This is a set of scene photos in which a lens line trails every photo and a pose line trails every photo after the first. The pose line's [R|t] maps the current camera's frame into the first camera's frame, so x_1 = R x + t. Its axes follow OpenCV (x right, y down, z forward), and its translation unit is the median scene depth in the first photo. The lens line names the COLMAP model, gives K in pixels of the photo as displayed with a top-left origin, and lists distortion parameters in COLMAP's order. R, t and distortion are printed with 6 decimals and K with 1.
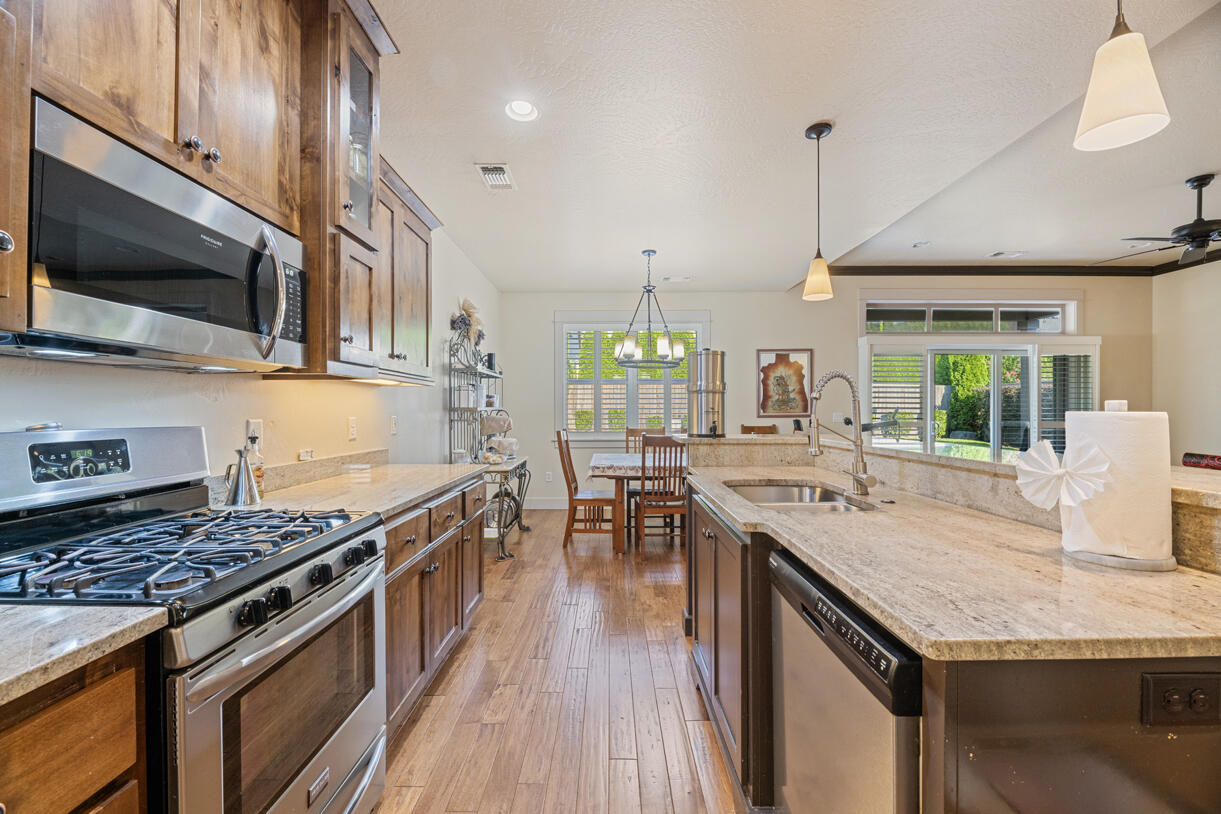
lens RADIAL K [[488.9, 0, 610.5], [0, 488.9, 407.0], [0, 0, 1]] dist [0.001071, -0.006272]
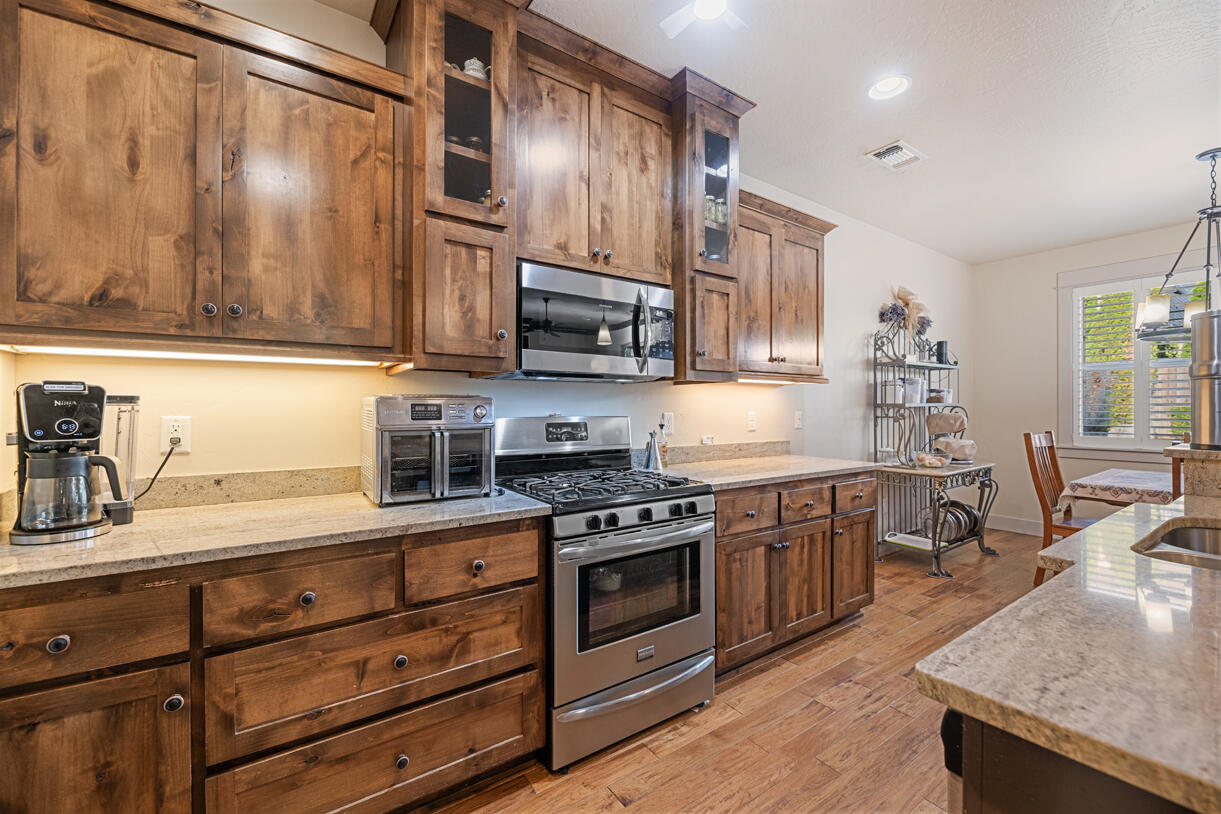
lens RADIAL K [[499.5, 0, 610.2], [0, 499.5, 403.1], [0, 0, 1]] dist [0.009910, -0.009228]
pose [[0.568829, -0.006392, -0.822431, 0.446075], [0.006015, 0.999975, -0.003611, 0.000683], [0.822434, -0.002893, 0.568853, 0.015840]]
